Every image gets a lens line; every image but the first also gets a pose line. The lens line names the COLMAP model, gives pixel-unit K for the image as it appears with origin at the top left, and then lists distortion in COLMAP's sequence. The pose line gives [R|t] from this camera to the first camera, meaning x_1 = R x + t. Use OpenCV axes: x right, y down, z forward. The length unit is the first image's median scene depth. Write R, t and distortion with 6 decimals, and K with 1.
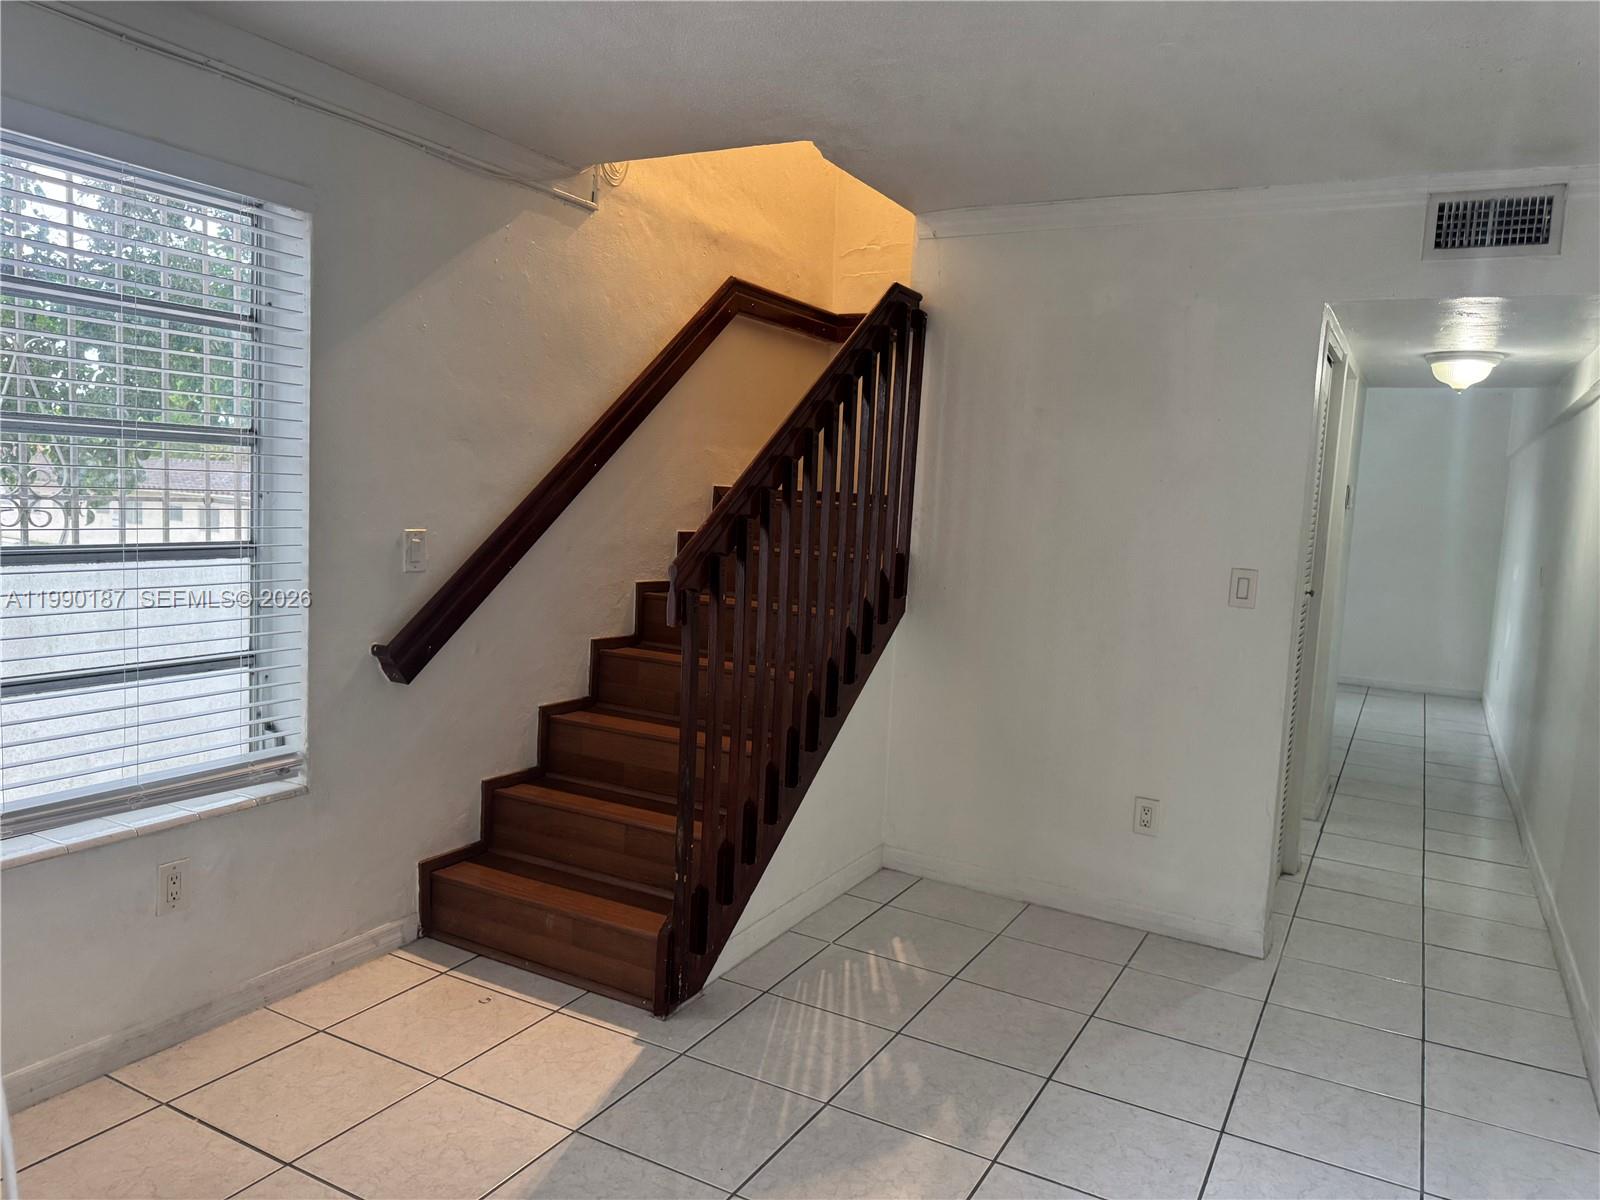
lens RADIAL K [[1135.5, 0, 806.7], [0, 1135.5, 604.7], [0, 0, 1]] dist [0.022461, -0.036933]
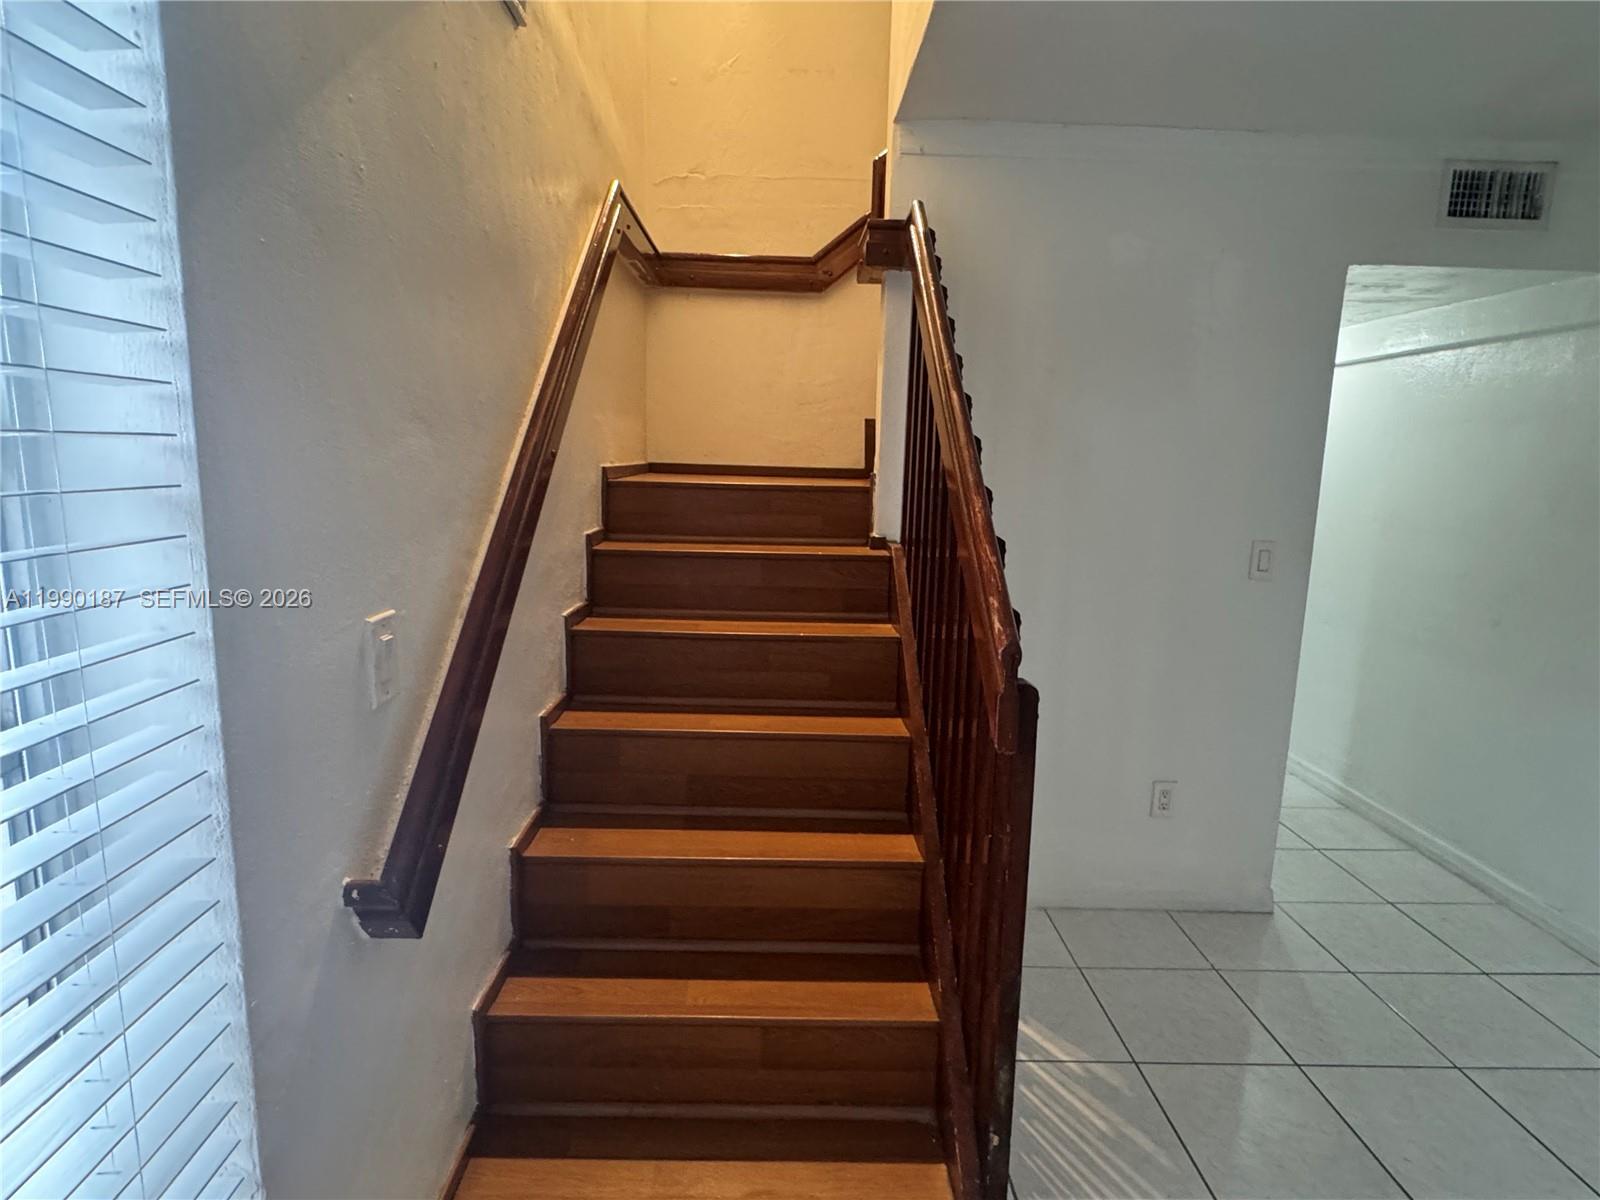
lens RADIAL K [[877.7, 0, 797.3], [0, 877.7, 596.4], [0, 0, 1]] dist [-0.013866, -0.000810]
pose [[0.869639, -0.111461, 0.480941, -0.367208], [0.072027, 0.992402, 0.099755, -0.097223], [-0.488405, -0.052110, 0.871059, 0.599766]]
